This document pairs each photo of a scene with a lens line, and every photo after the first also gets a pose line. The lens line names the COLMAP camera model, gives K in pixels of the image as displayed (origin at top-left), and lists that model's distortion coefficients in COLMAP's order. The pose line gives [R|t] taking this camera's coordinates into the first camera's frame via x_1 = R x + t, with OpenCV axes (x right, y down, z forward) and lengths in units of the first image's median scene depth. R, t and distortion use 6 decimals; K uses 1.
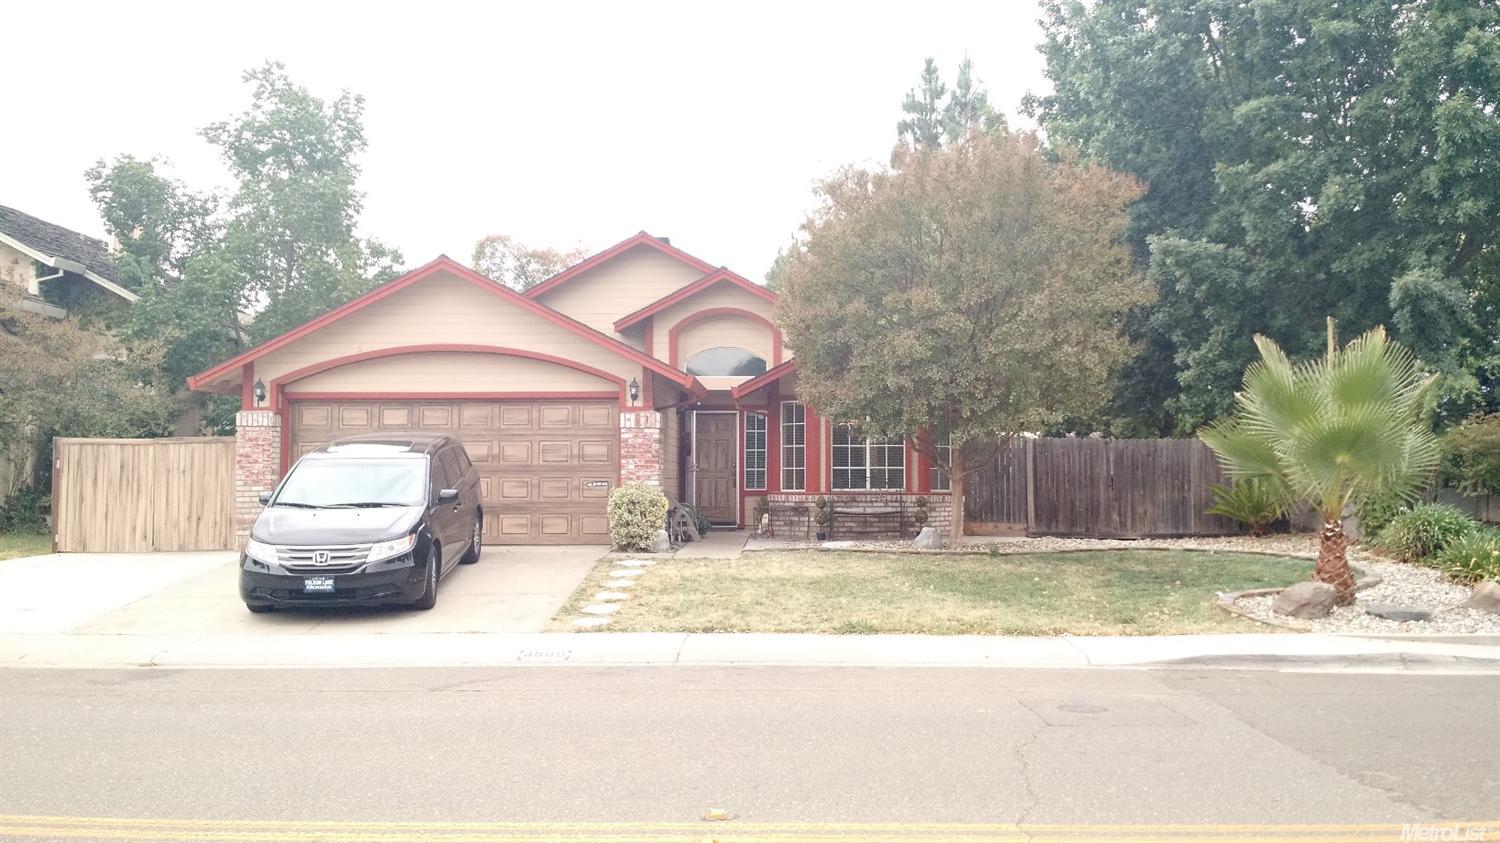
lens RADIAL K [[1410.9, 0, 758.7], [0, 1410.9, 418.5], [0, 0, 1]] dist [0.080124, -0.017414]
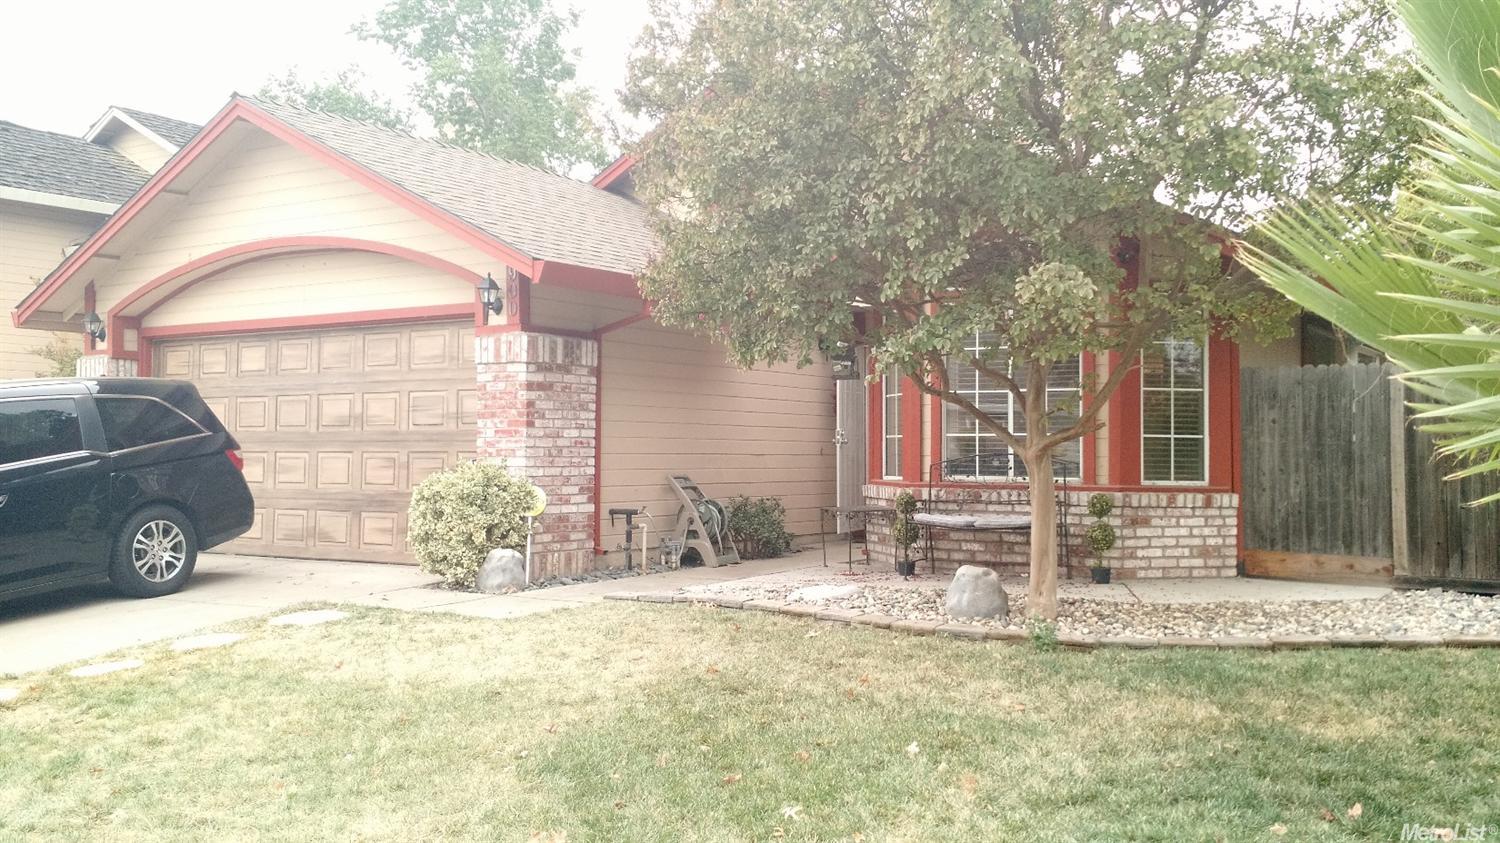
lens RADIAL K [[1410.9, 0, 758.7], [0, 1410.9, 418.5], [0, 0, 1]] dist [0.080124, -0.017414]
pose [[0.856969, -0.010432, -0.515262, 0.280738], [0.015753, 0.999858, 0.005956, 0.025957], [0.515126, -0.013221, 0.857012, 0.553490]]
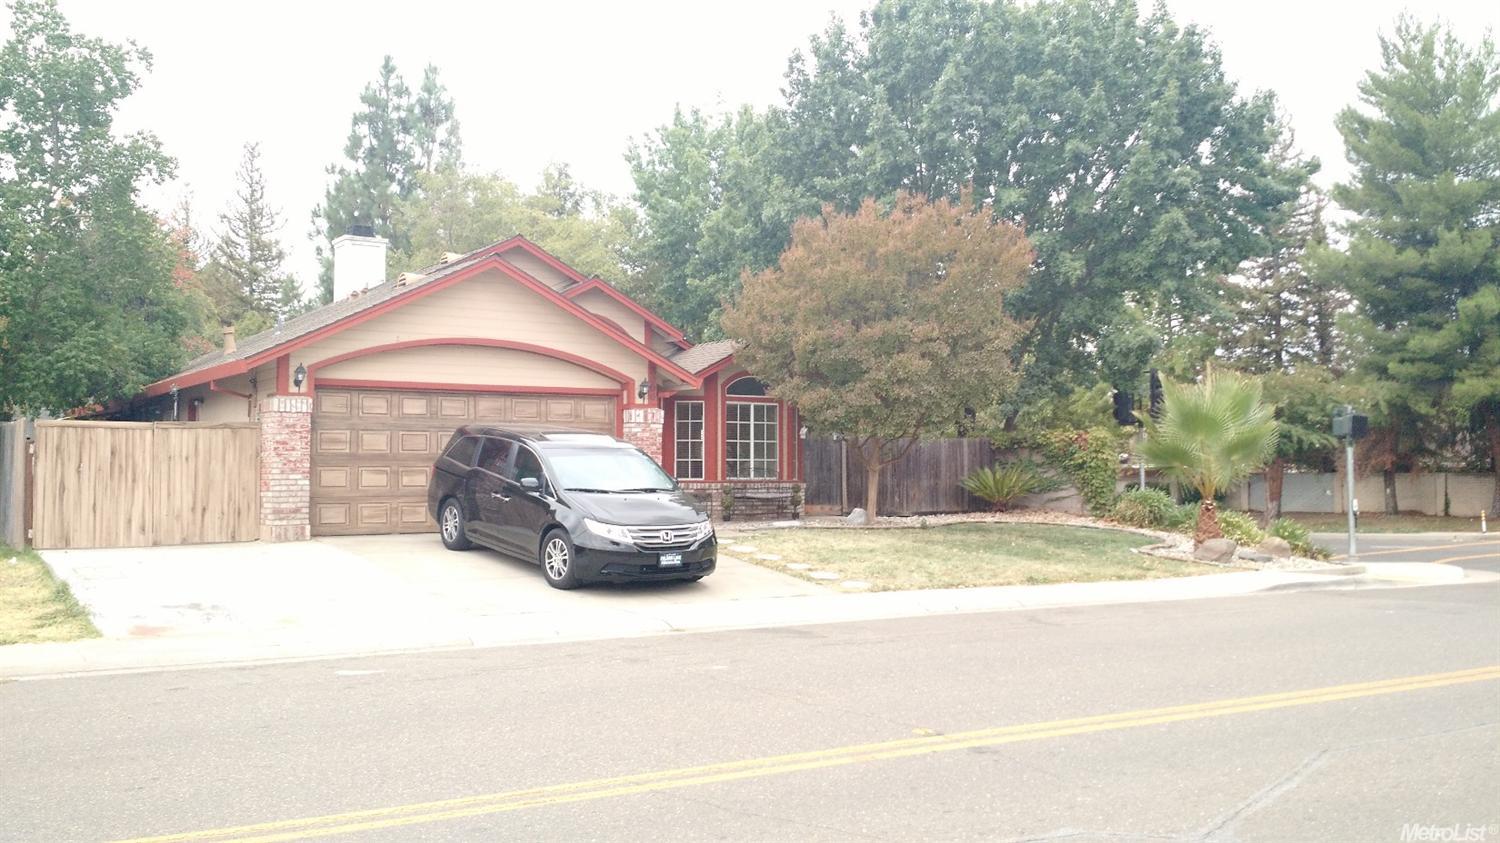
lens RADIAL K [[1410.9, 0, 758.7], [0, 1410.9, 418.5], [0, 0, 1]] dist [0.080124, -0.017414]
pose [[0.822649, 0.023554, 0.568061, -0.625408], [-0.026367, 0.999647, -0.003265, 0.004319], [-0.567938, -0.012292, 0.822980, 0.026933]]
